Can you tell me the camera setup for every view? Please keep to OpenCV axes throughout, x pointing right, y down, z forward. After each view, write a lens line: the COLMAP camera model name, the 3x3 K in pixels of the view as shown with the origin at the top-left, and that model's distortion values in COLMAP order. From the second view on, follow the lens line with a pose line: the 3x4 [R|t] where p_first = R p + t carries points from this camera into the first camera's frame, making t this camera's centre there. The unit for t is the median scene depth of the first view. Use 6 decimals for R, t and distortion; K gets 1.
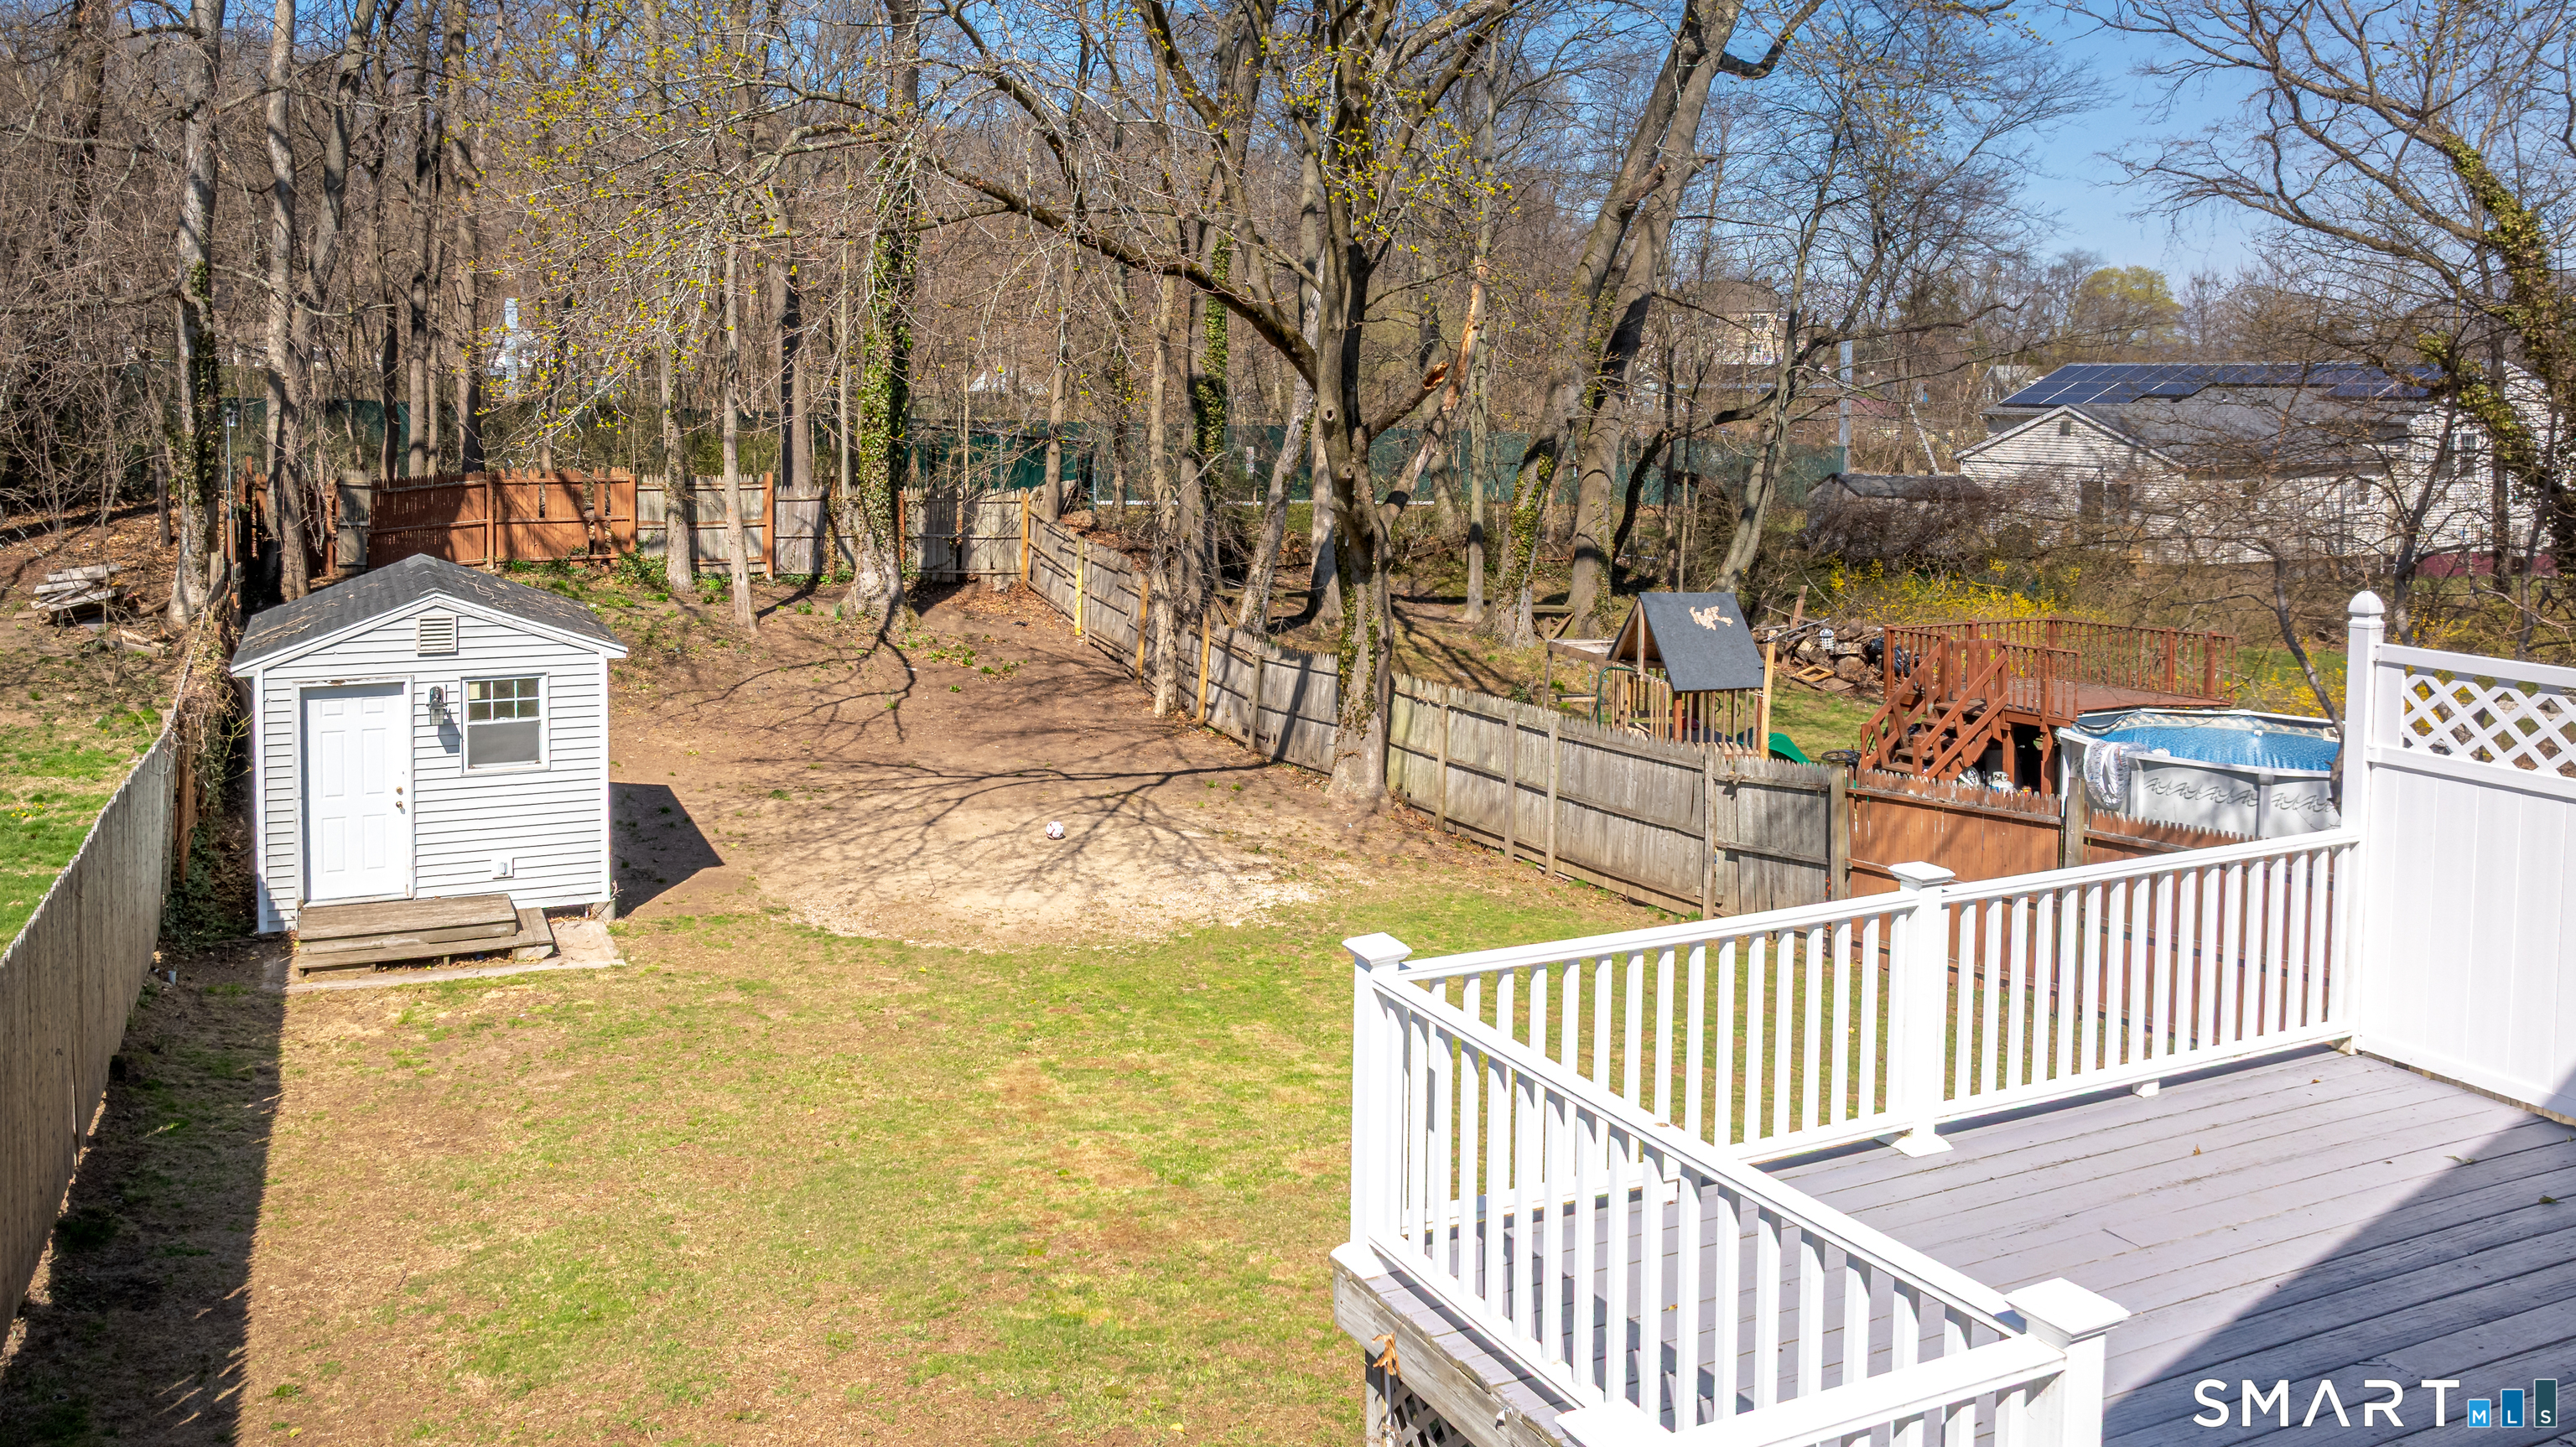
lens RADIAL K [[1883.3, 0, 1284.0], [0, 1883.3, 642.1], [0, 0, 1]] dist [0.003378, 0.003673]
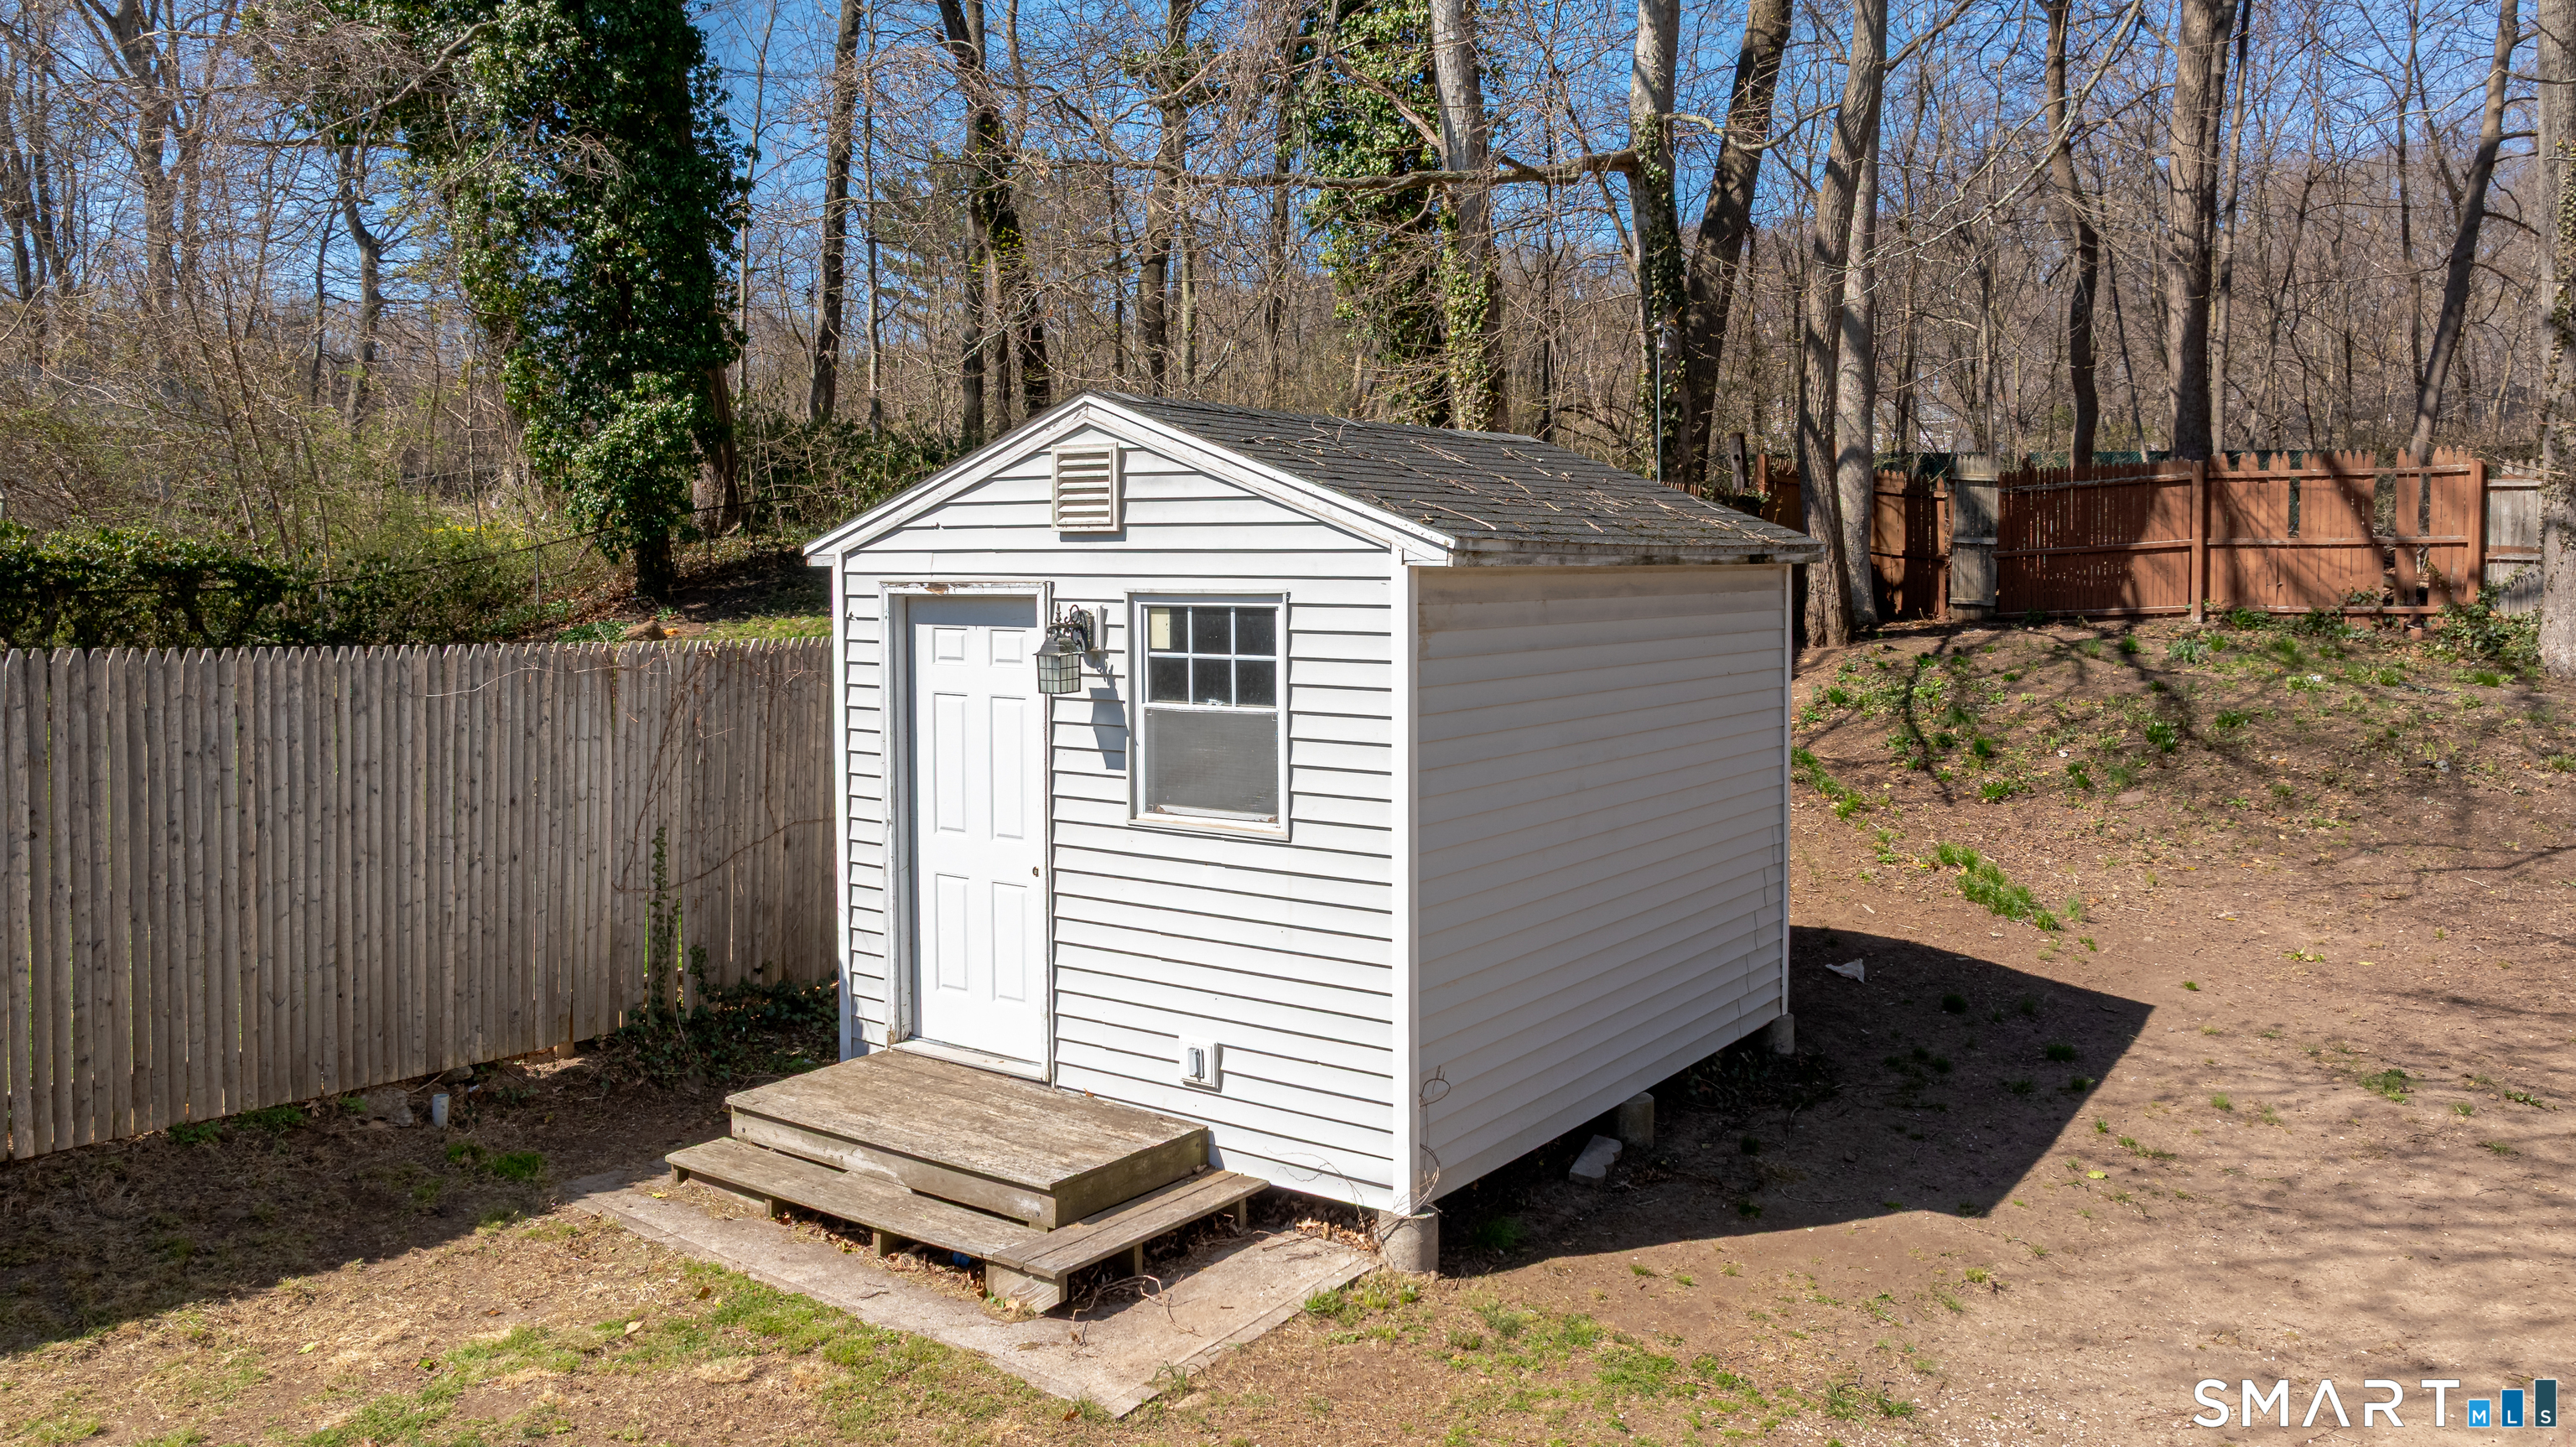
lens RADIAL K [[1883.3, 0, 1284.0], [0, 1883.3, 642.1], [0, 0, 1]] dist [0.003378, 0.003673]
pose [[0.458456, 0.014287, -0.888602, -0.036287], [-0.111562, 0.992887, -0.041594, 0.042437], [0.881687, 0.118203, 0.456789, 0.812487]]
